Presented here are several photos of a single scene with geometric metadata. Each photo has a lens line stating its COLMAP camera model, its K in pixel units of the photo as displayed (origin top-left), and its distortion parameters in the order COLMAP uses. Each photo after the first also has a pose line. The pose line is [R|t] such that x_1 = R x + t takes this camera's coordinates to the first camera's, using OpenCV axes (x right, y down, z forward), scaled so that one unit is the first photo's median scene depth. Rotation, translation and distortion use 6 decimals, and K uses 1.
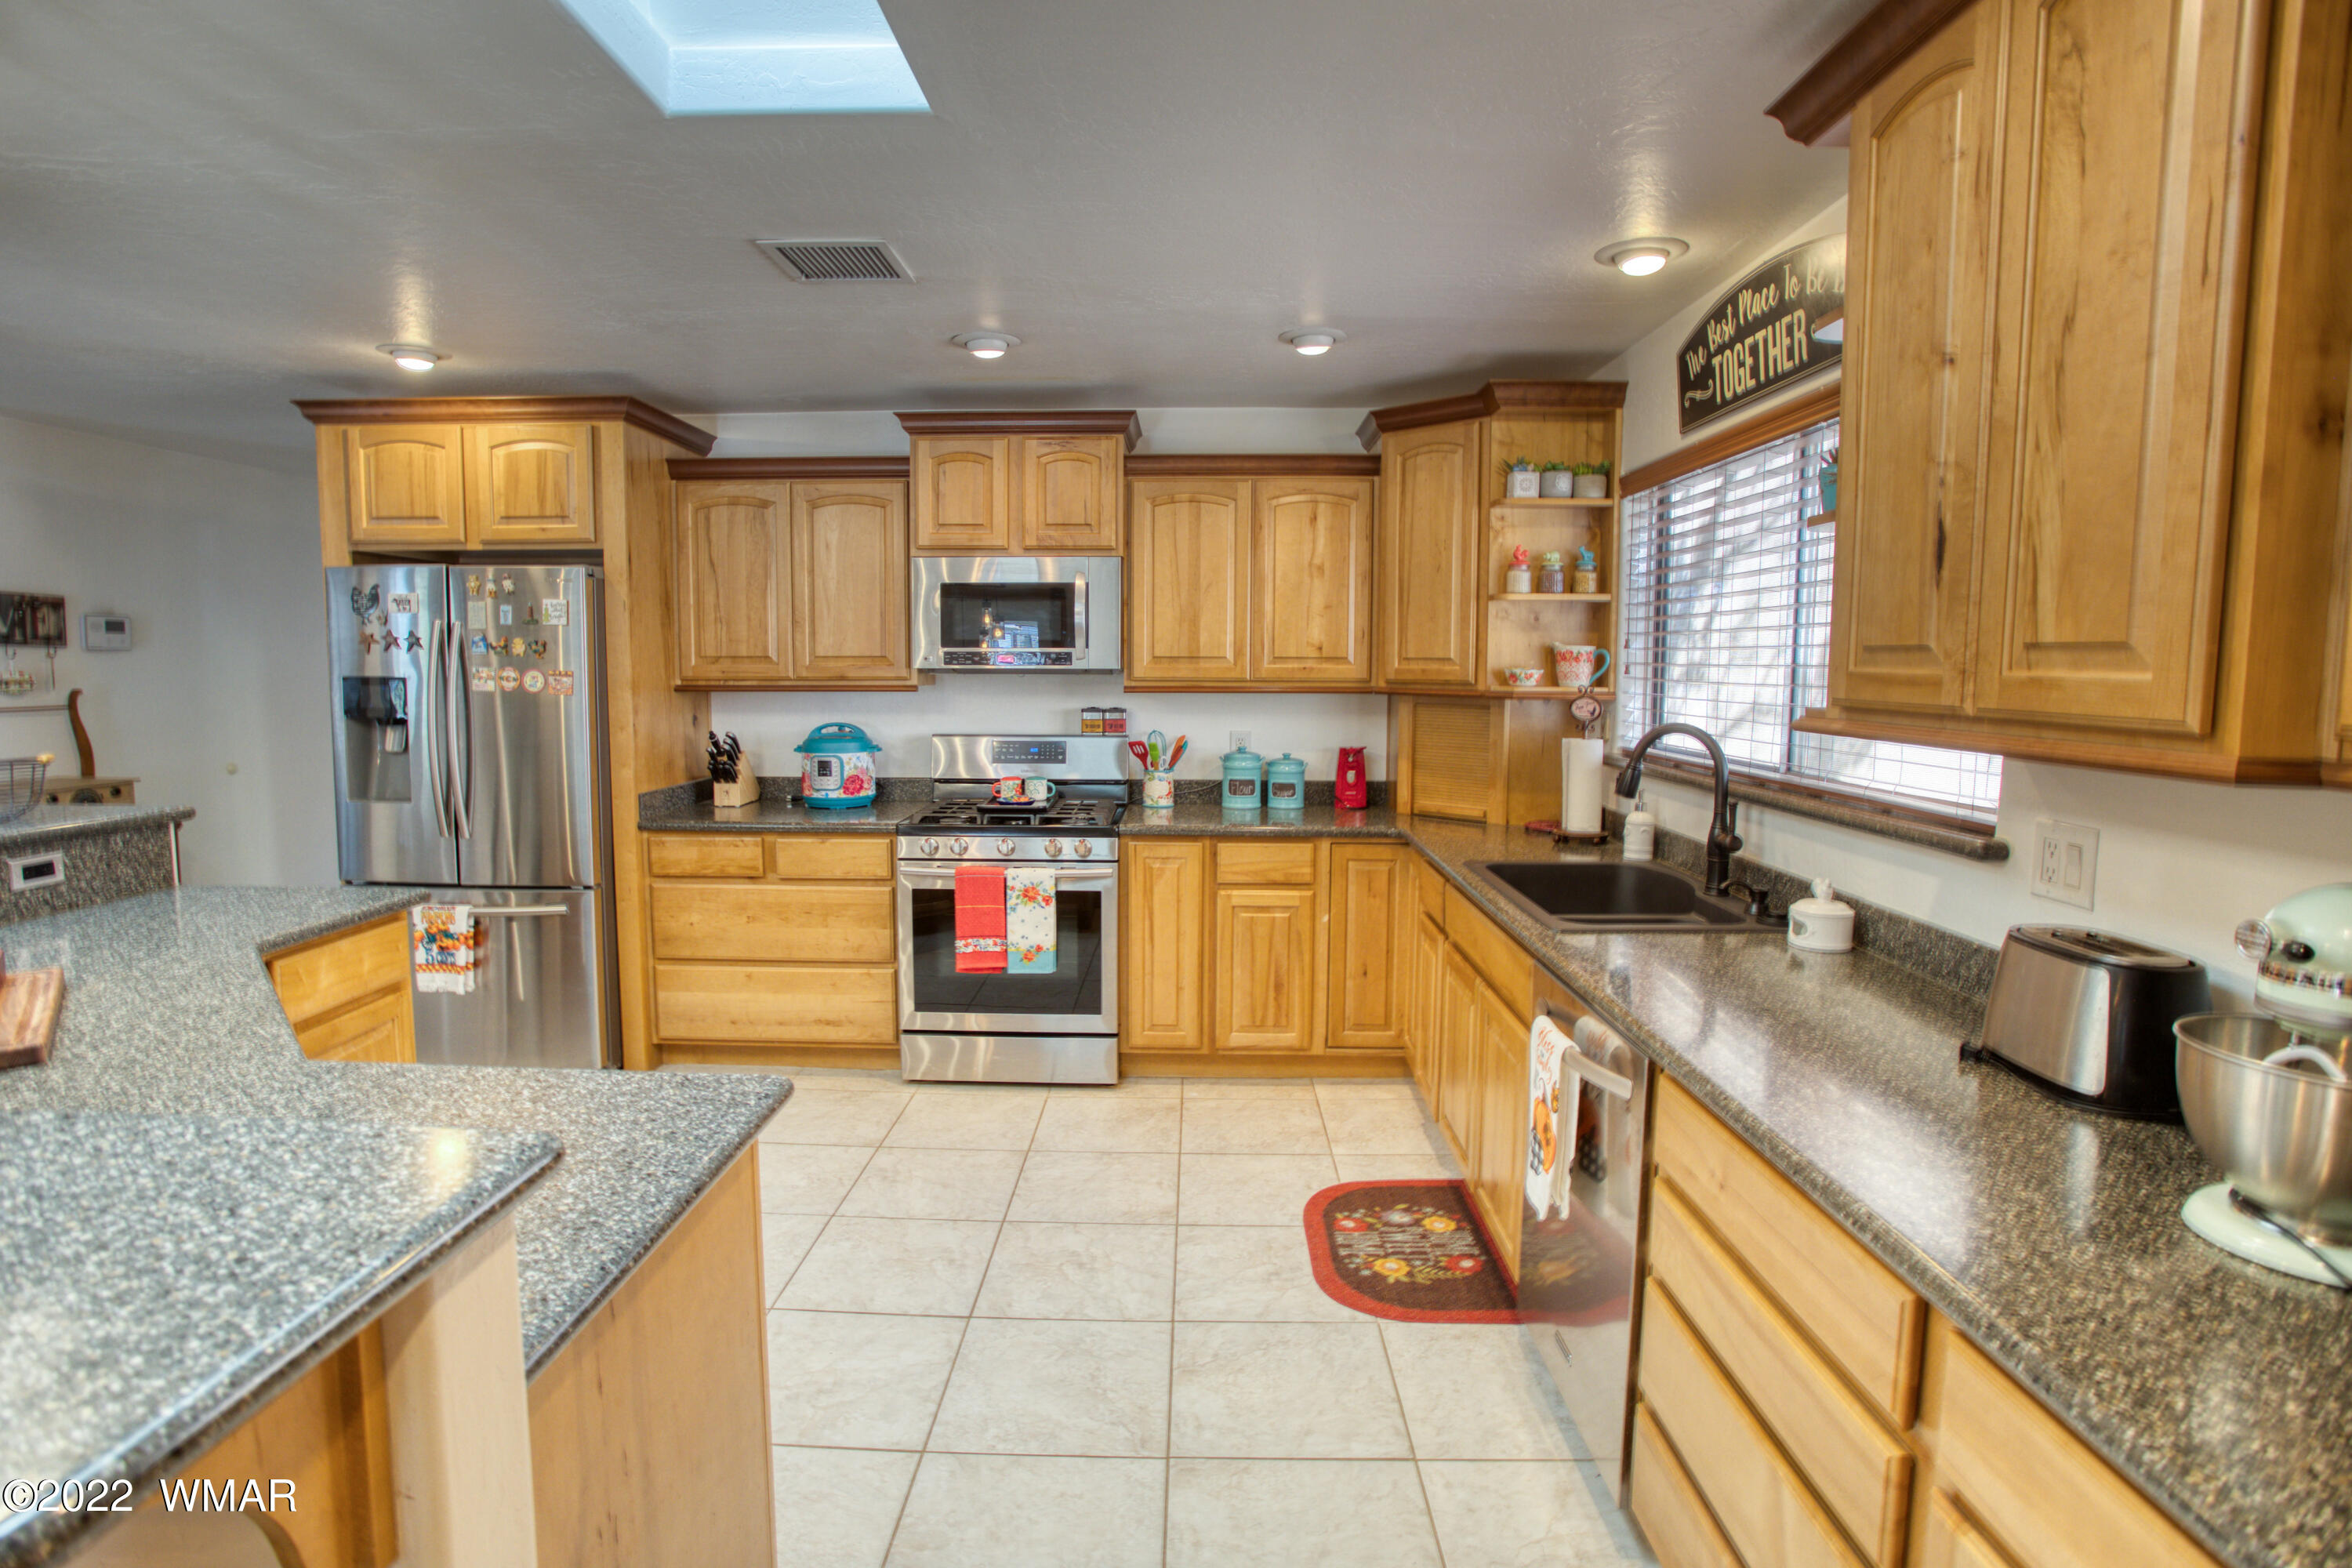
lens RADIAL K [[1178.8, 0, 1176.0], [0, 1178.8, 784.0], [0, 0, 1]] dist [-0.052880, 0.019482]
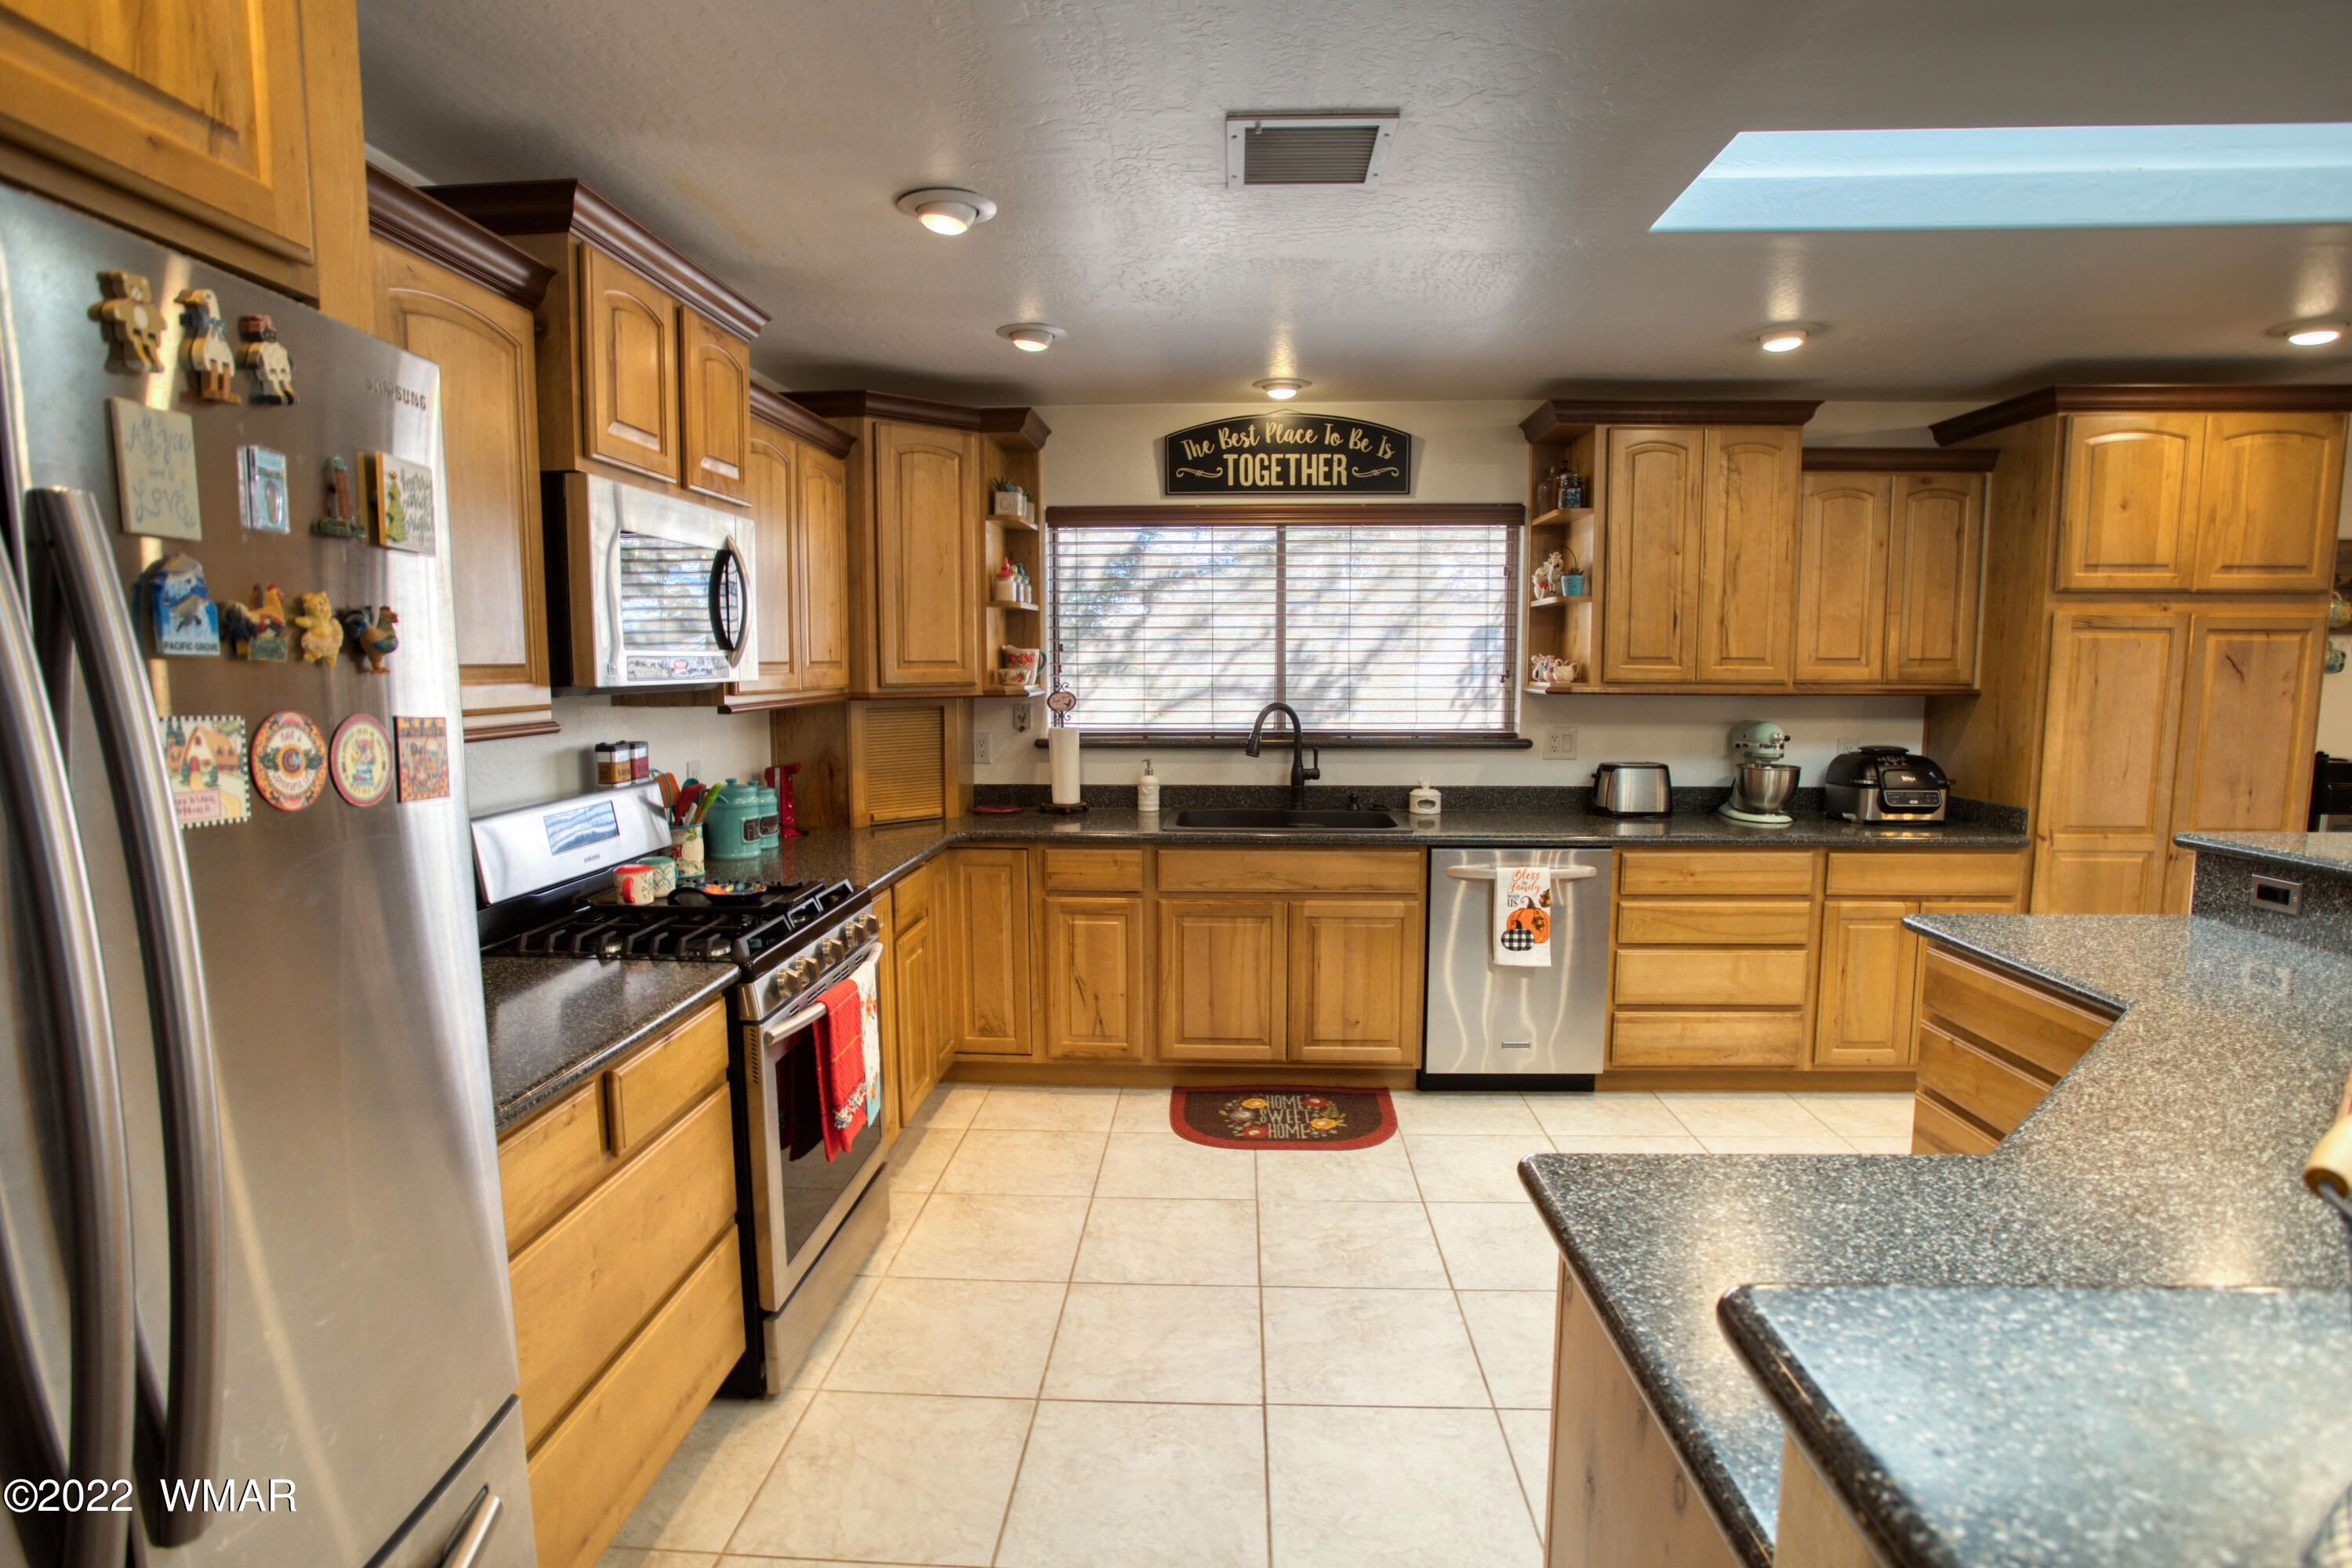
lens RADIAL K [[1178.8, 0, 1176.0], [0, 1178.8, 784.0], [0, 0, 1]] dist [-0.052880, 0.019482]
pose [[0.020314, -0.109237, 0.993808, -1.019832], [0.104641, 0.988786, 0.106546, -0.115568], [-0.994303, 0.101828, 0.031517, 1.011912]]
